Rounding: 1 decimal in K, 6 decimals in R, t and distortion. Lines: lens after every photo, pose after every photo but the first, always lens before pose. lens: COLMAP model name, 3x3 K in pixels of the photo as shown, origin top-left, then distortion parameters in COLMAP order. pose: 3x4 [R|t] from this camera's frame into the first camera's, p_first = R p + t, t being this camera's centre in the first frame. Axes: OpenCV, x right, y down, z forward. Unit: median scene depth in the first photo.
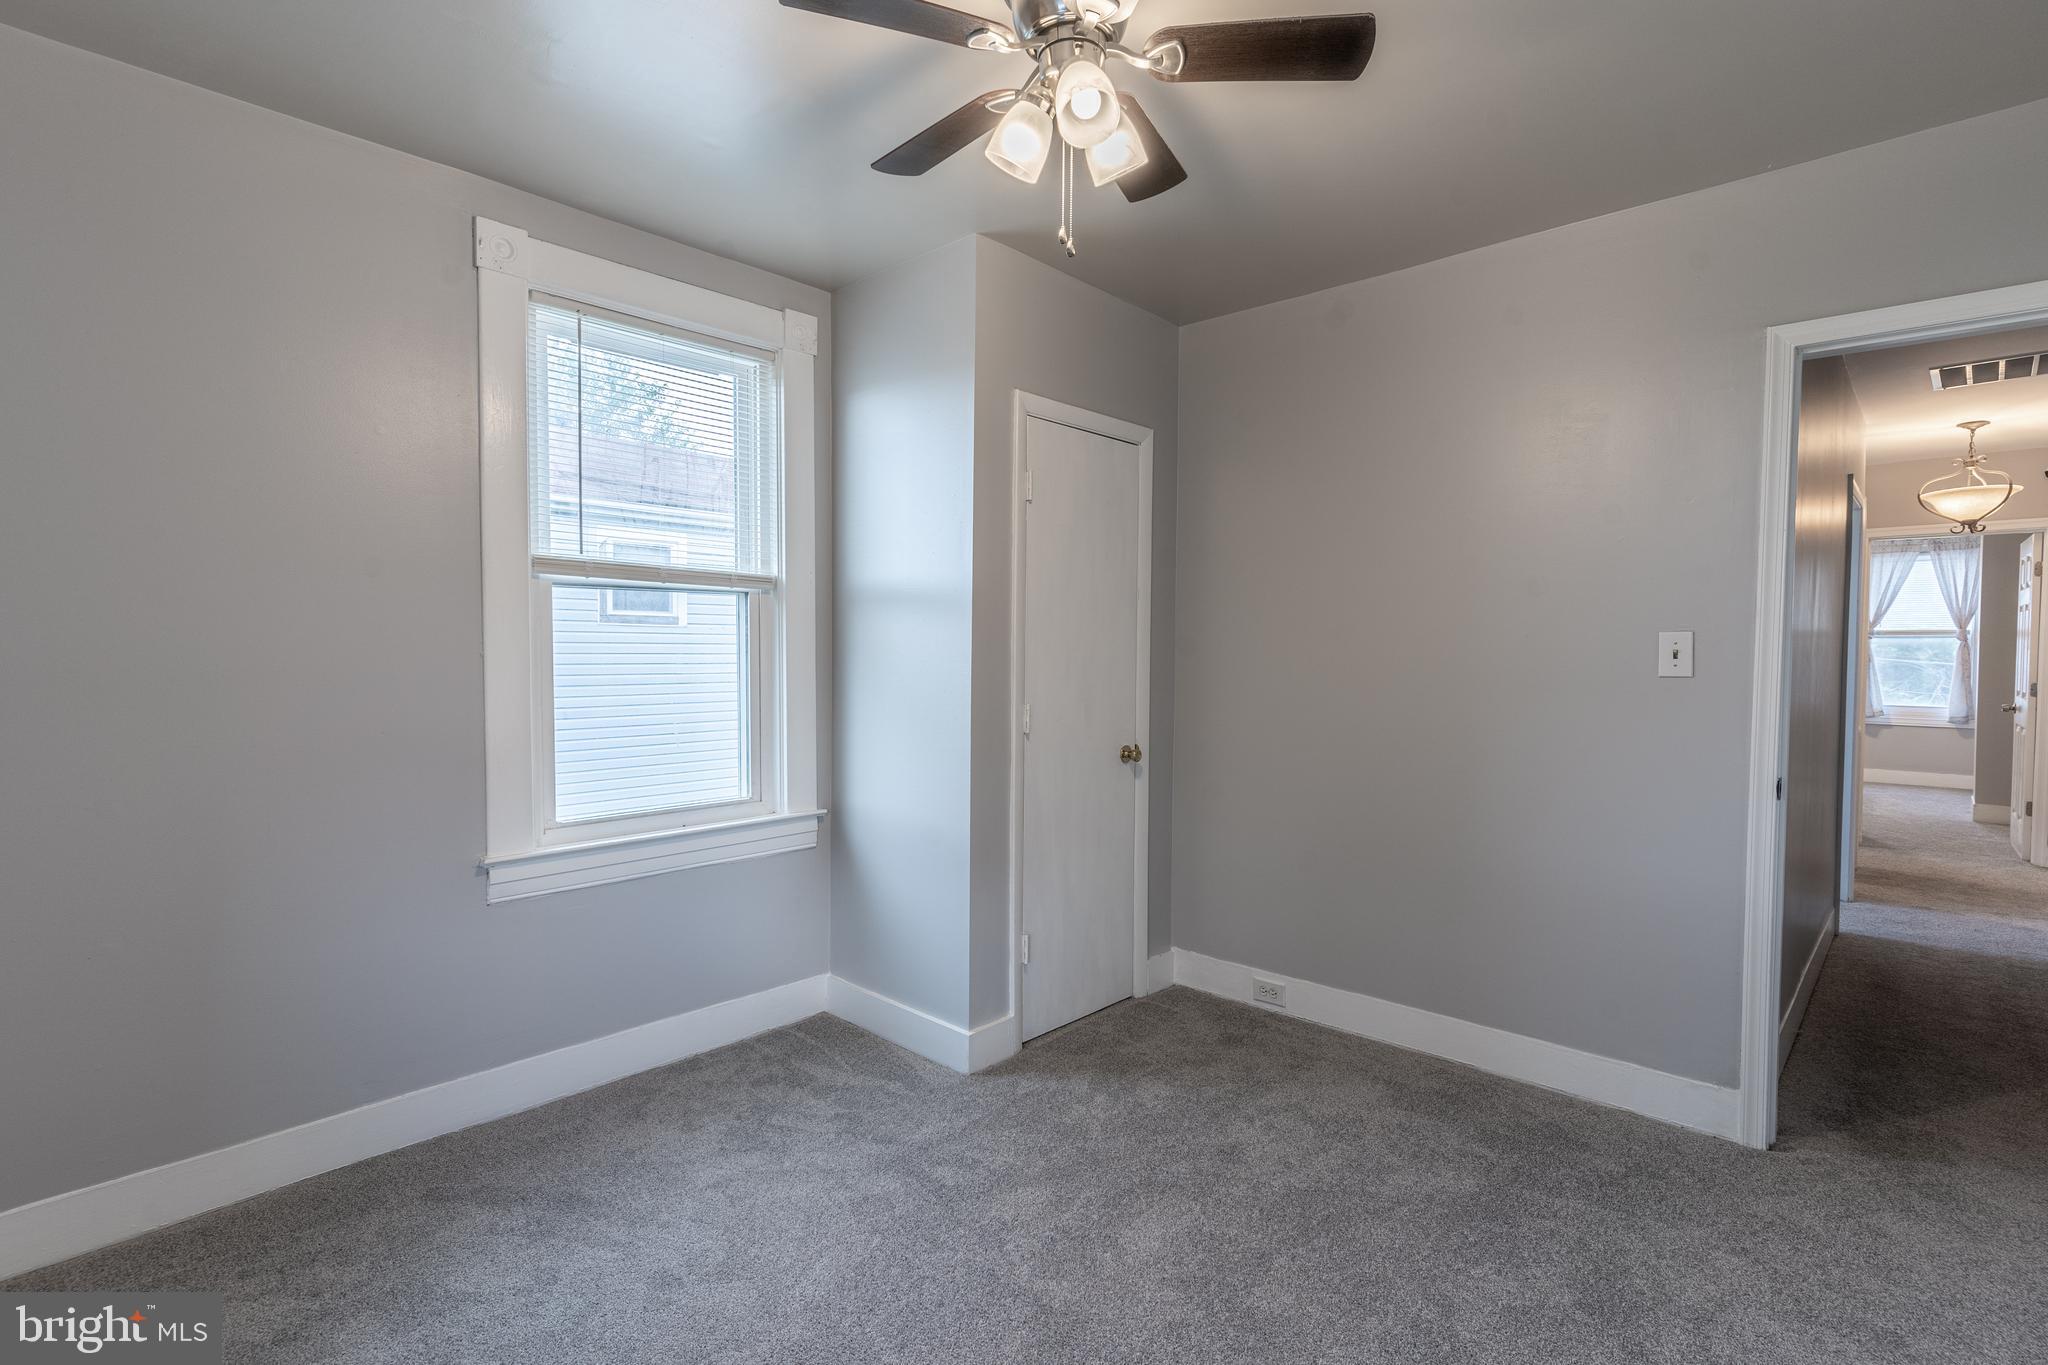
lens RADIAL K [[974.0, 0, 1018.7], [0, 974.0, 679.6], [0, 0, 1]] dist [0.003401, -0.002166]
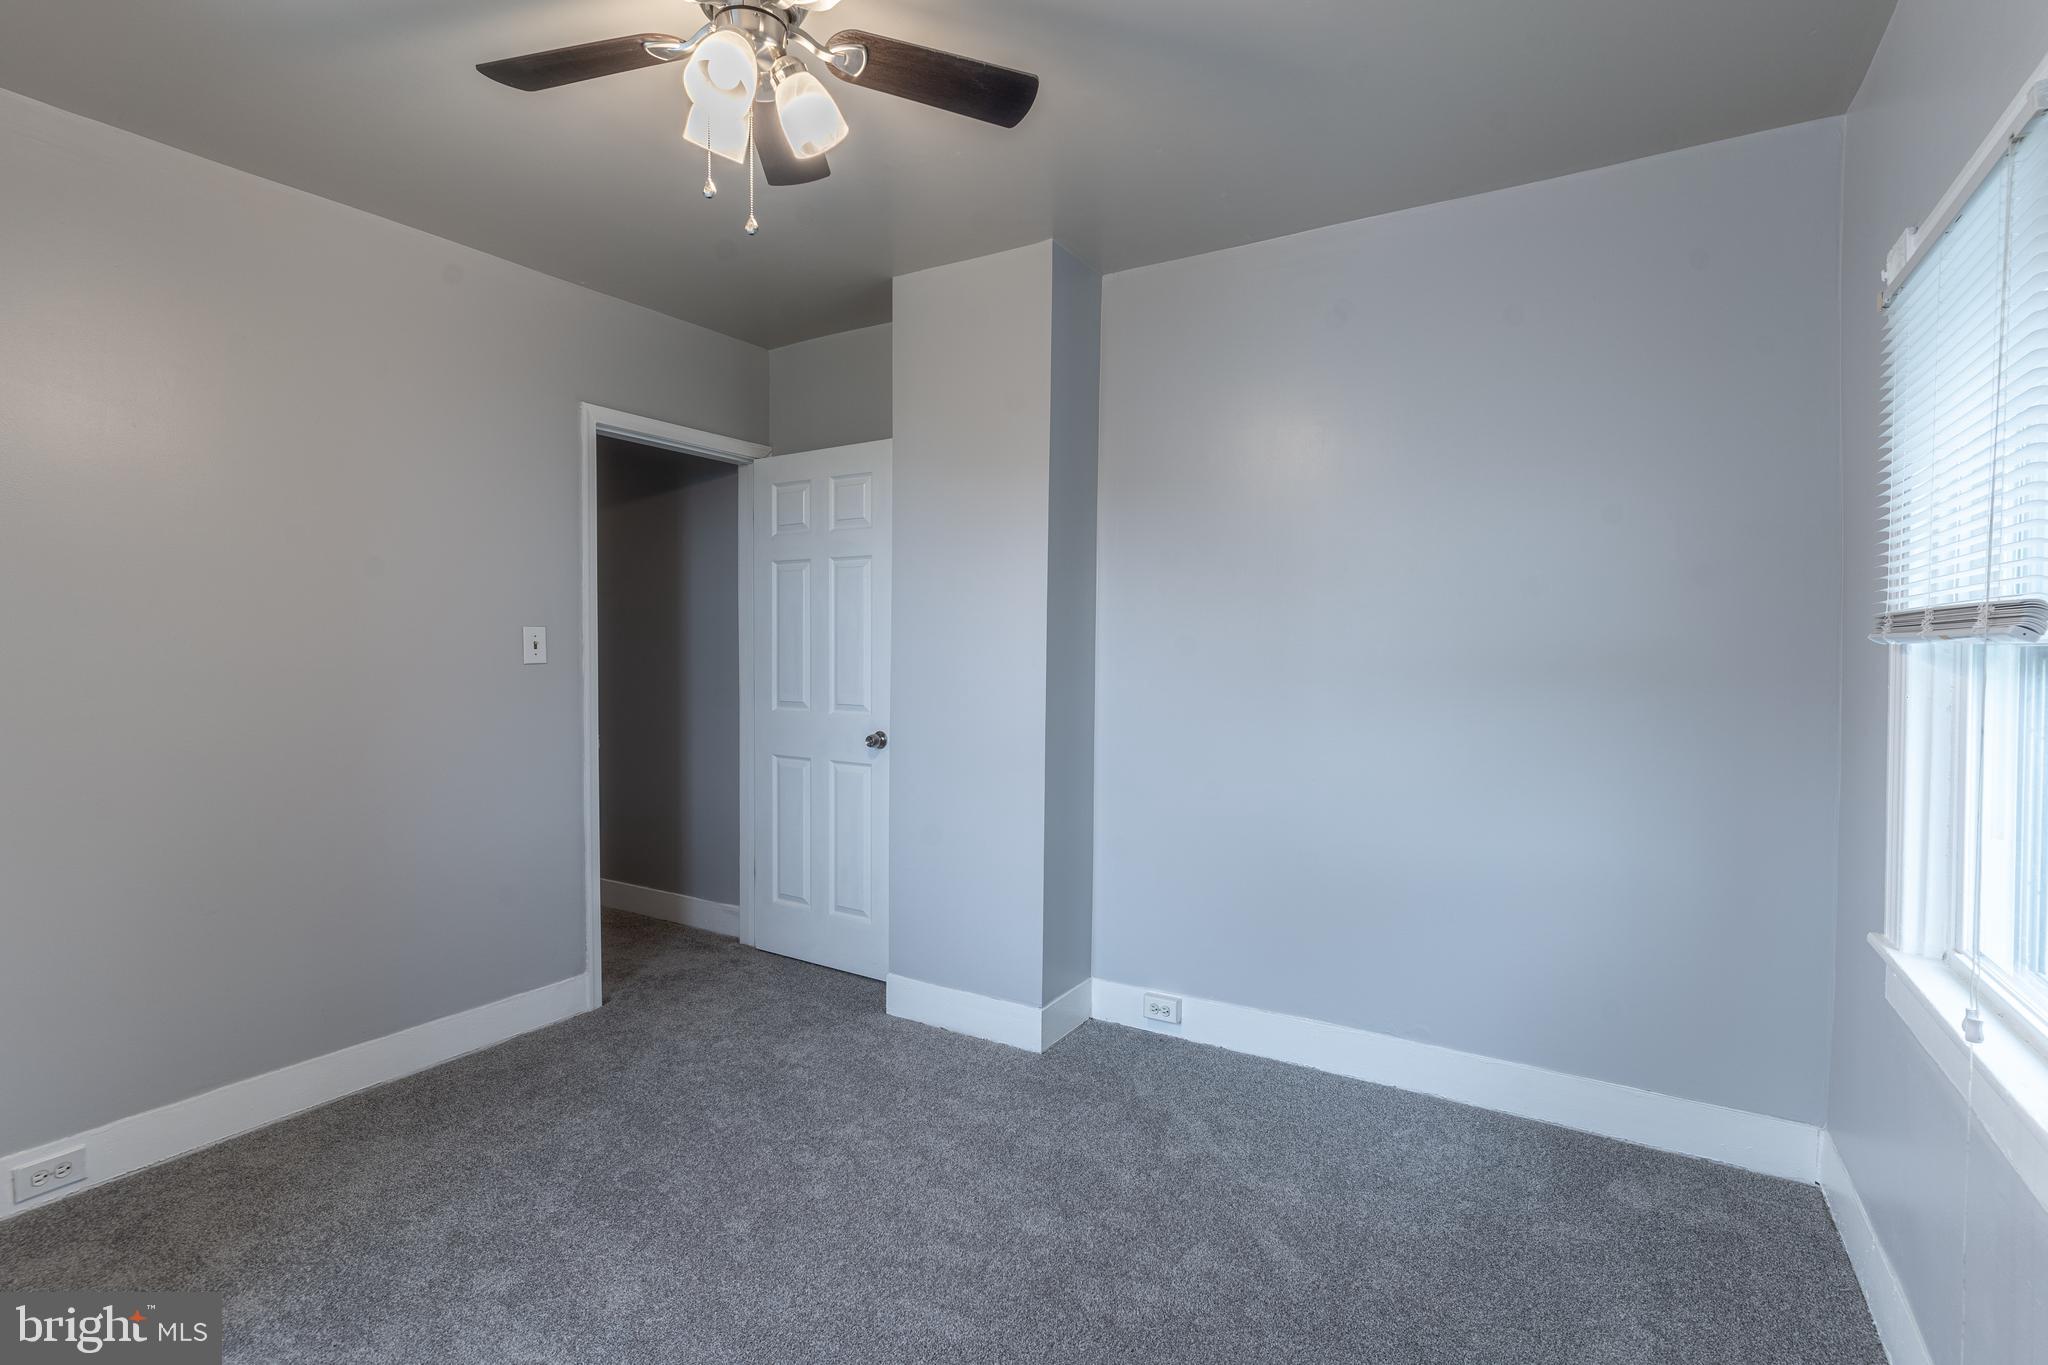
lens RADIAL K [[974.0, 0, 1030.2], [0, 974.0, 672.3], [0, 0, 1]] dist [0.003401, -0.002166]
pose [[-0.214067, -0.036888, 0.976122, -0.710457], [0.020543, 0.998896, 0.042254, -0.033657], [-0.976603, 0.029098, -0.213073, 0.713769]]
